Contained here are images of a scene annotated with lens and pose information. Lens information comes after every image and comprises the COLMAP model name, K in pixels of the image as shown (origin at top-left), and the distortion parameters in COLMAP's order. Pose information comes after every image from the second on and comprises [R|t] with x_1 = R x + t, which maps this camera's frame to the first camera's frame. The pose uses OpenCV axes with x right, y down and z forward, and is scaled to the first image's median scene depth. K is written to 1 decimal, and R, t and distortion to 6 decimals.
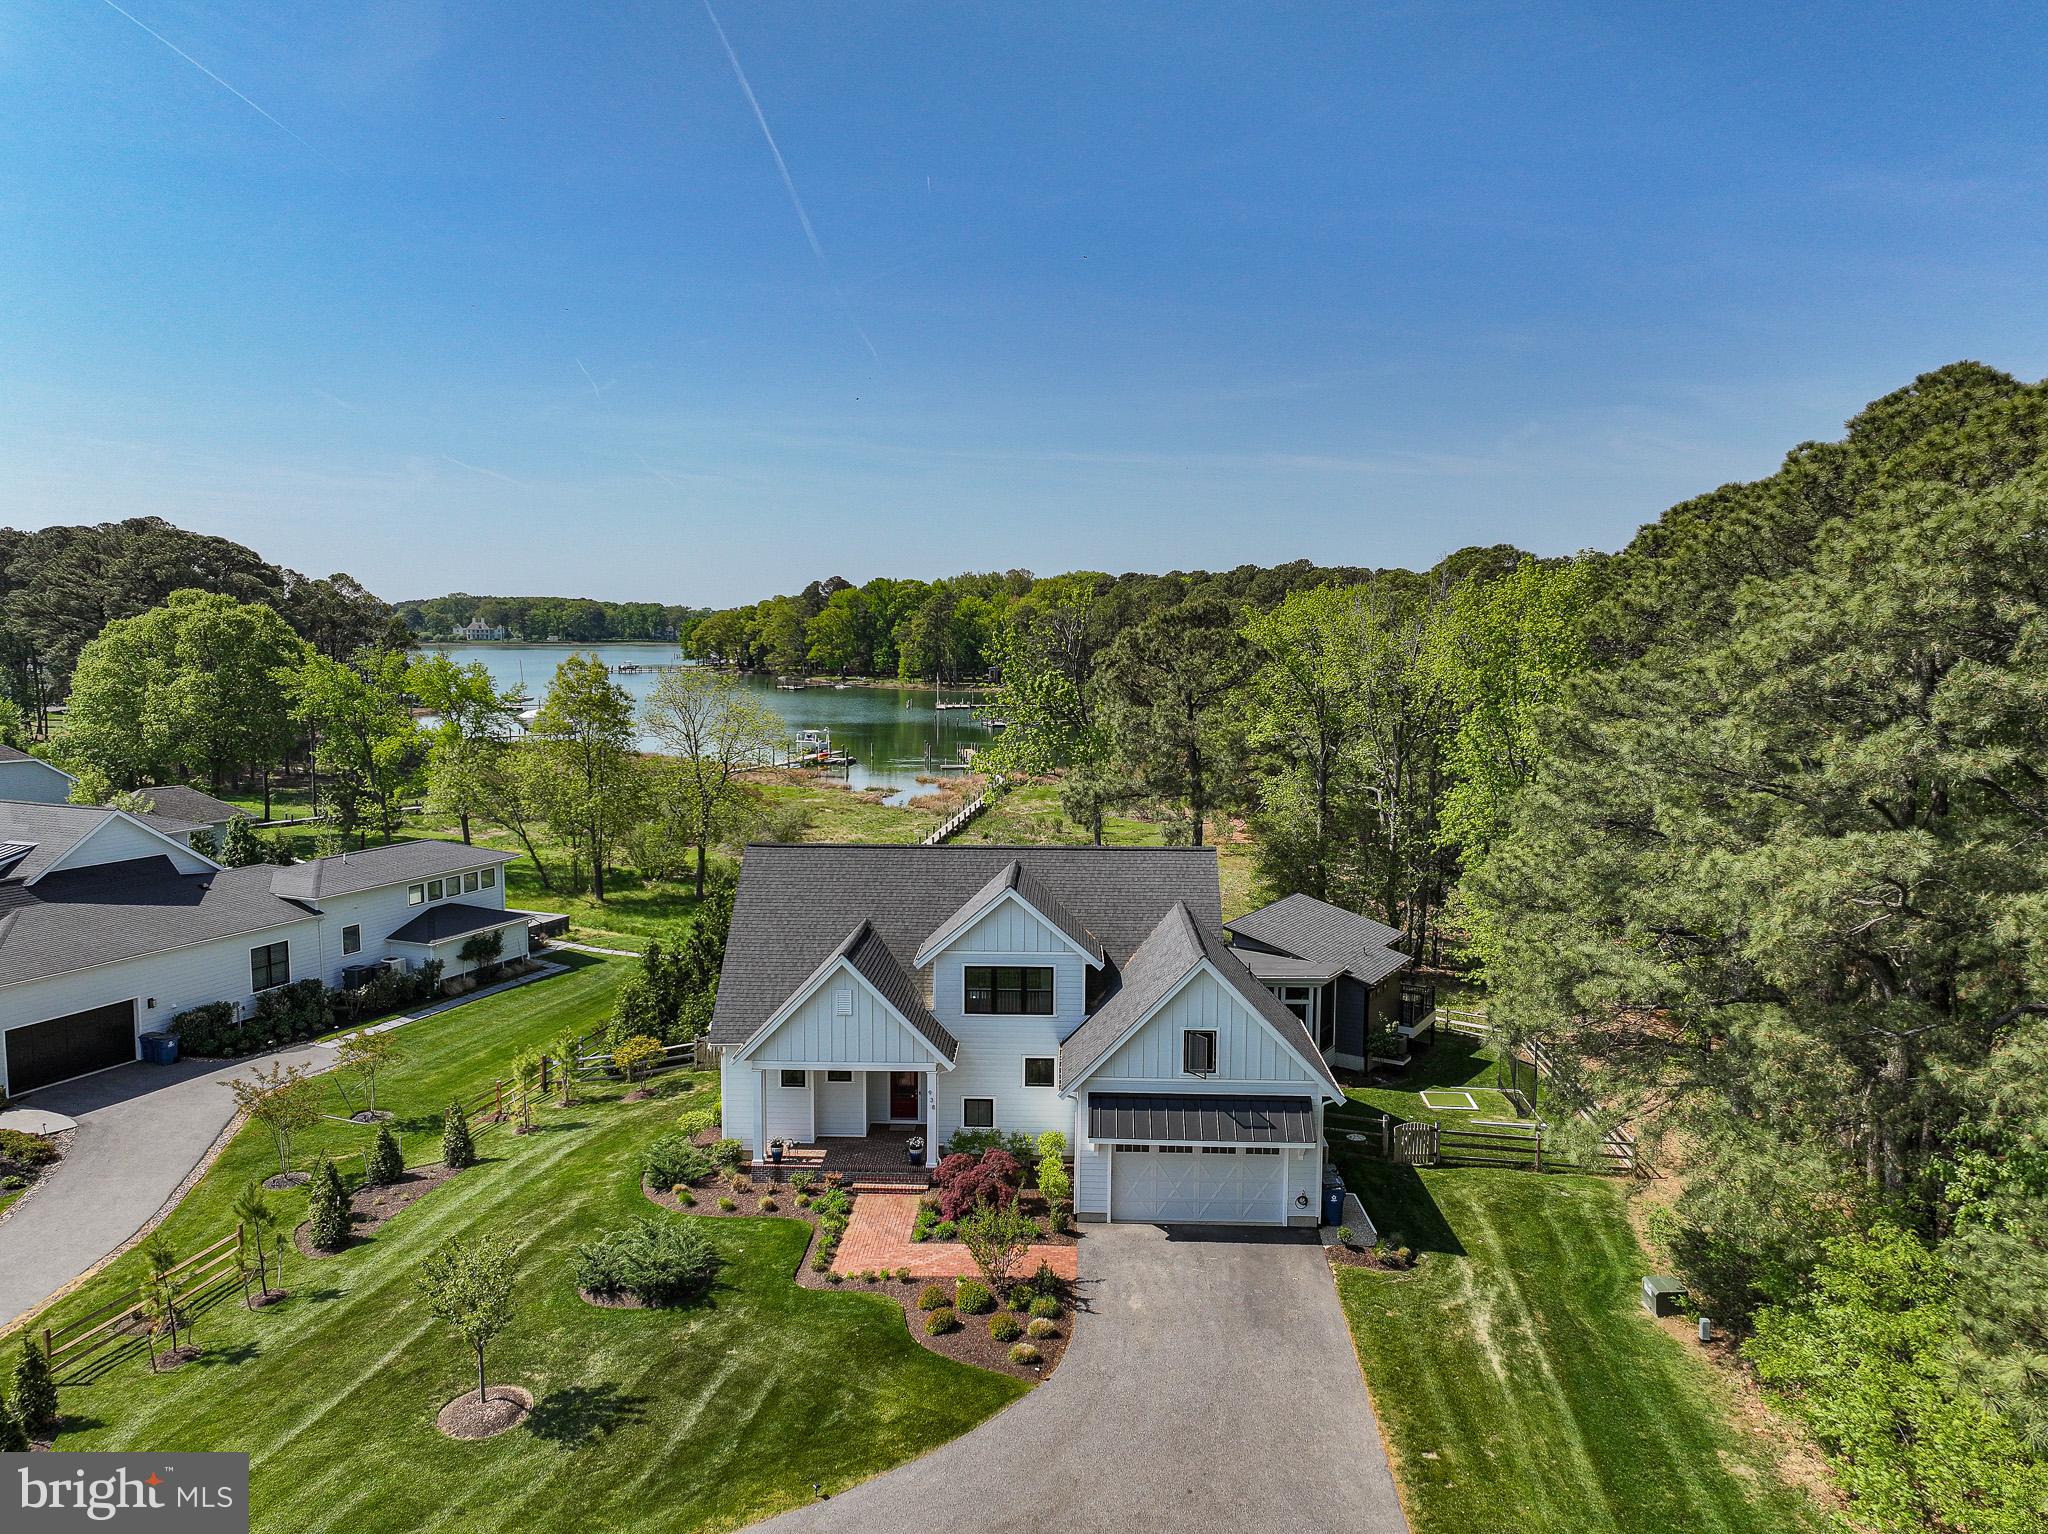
lens RADIAL K [[1441.2, 0, 1031.2], [0, 1441.2, 762.2], [0, 0, 1]] dist [0.004018, 0.005435]
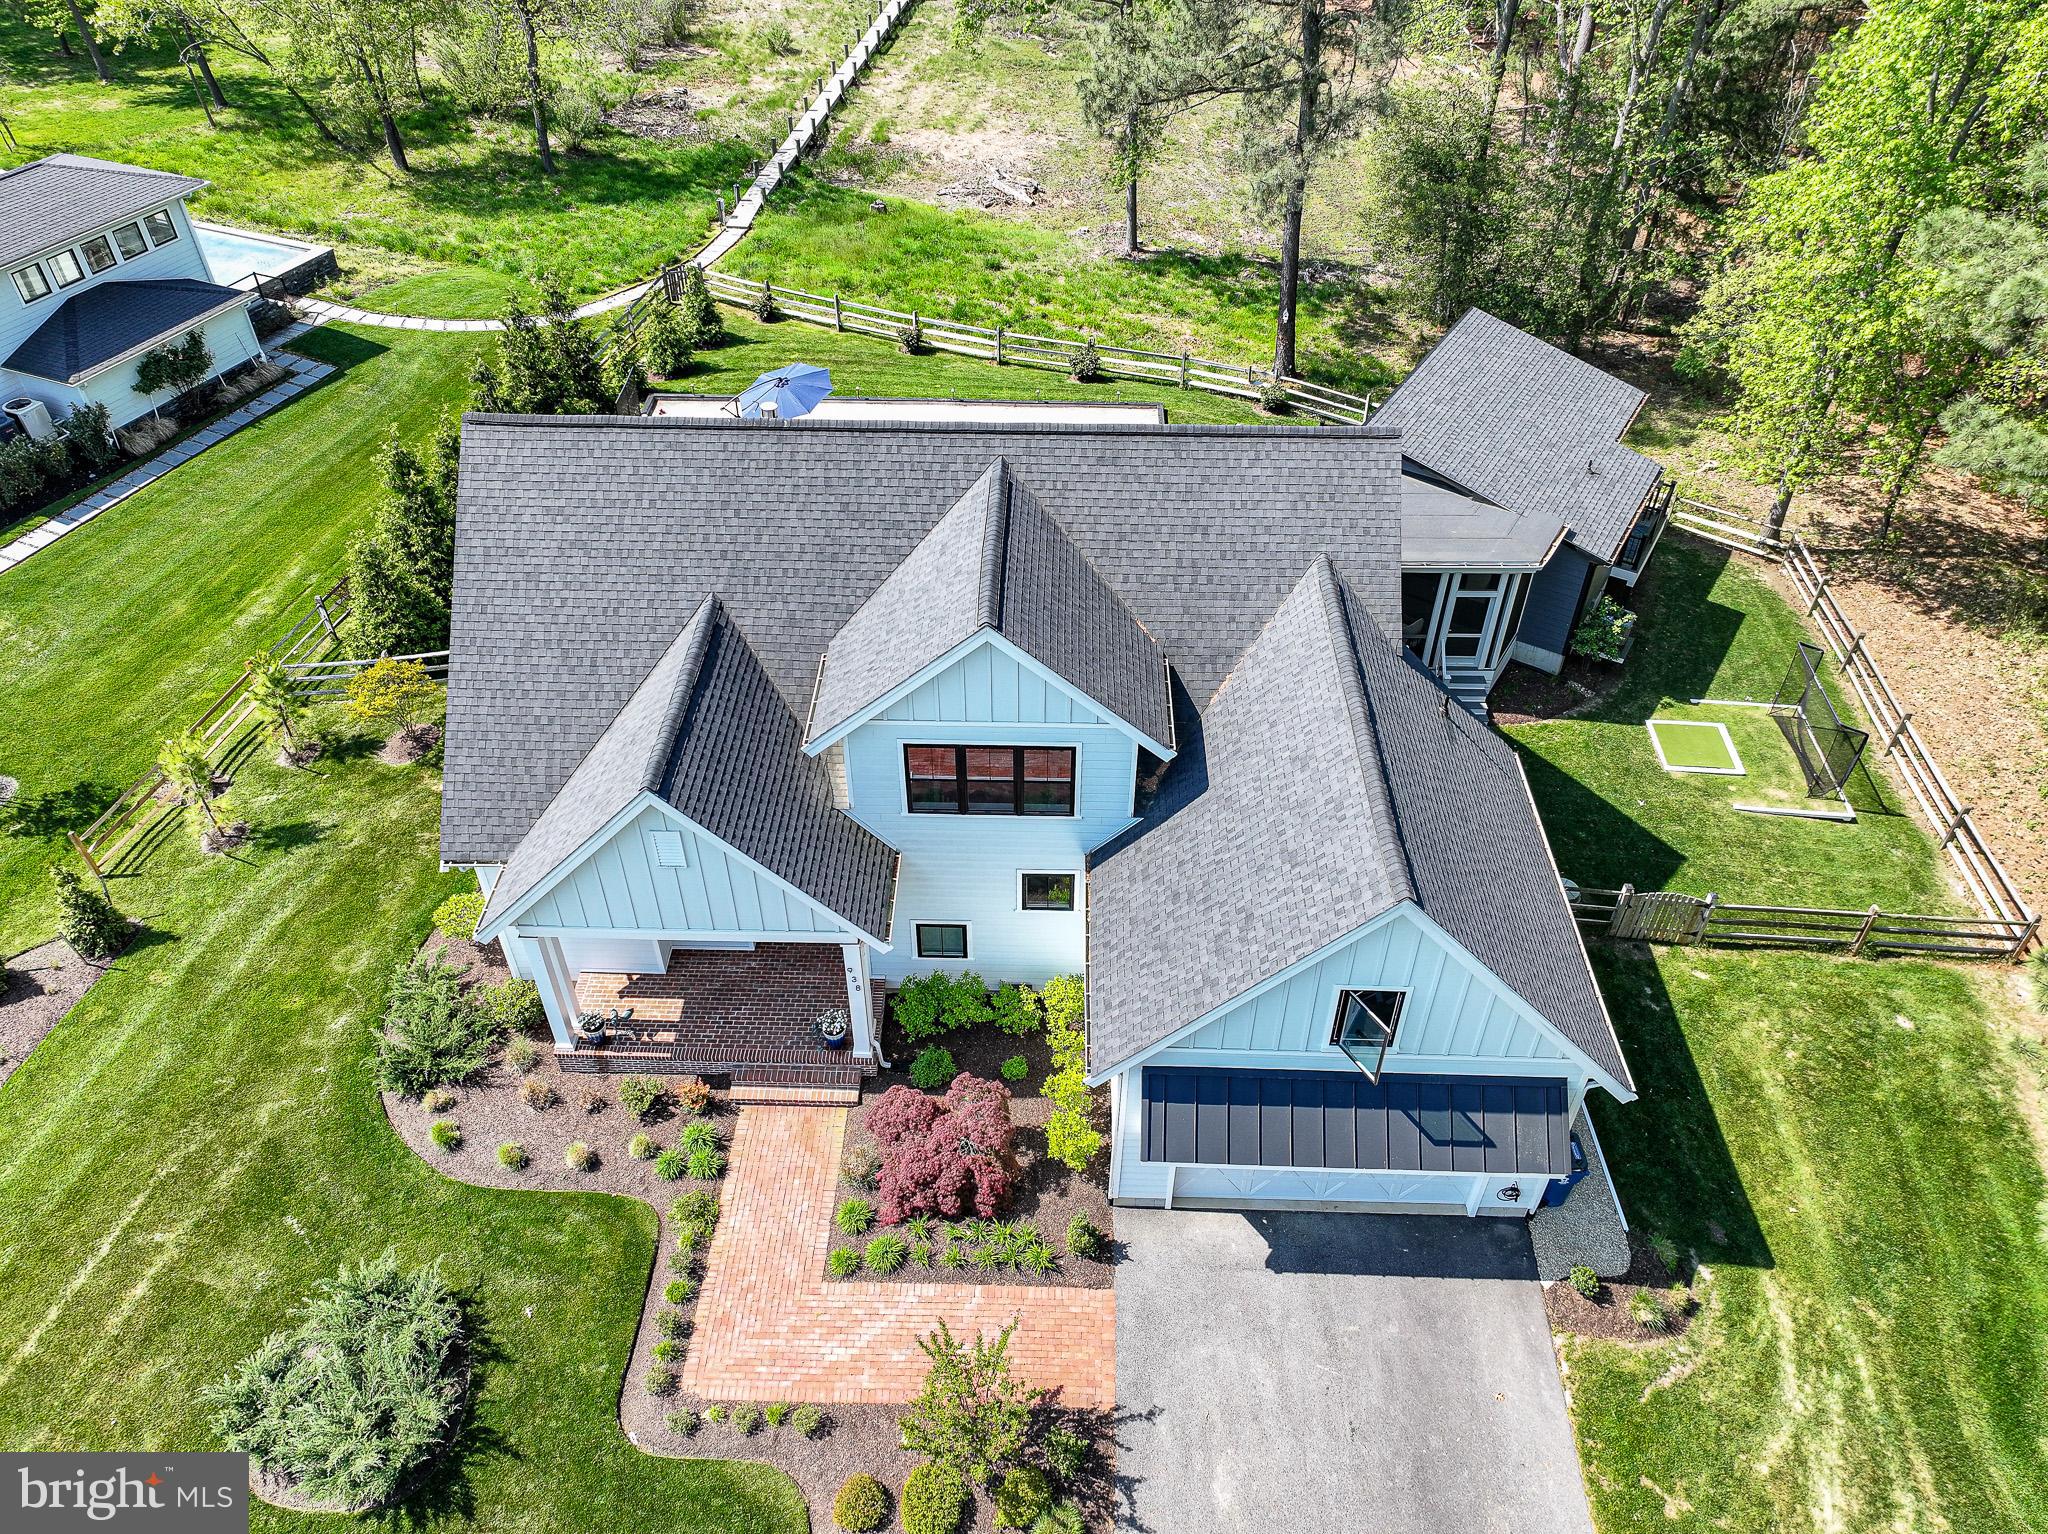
lens RADIAL K [[1439.4, 0, 1031.1], [0, 1439.4, 761.9], [0, 0, 1]] dist [-0.001683, 0.019958]
pose [[0.999994, -0.003533, -0.000237, -0.000583], [0.003019, 0.815436, 0.578840, -0.158513], [-0.001852, -0.578837, 0.815441, 0.611135]]
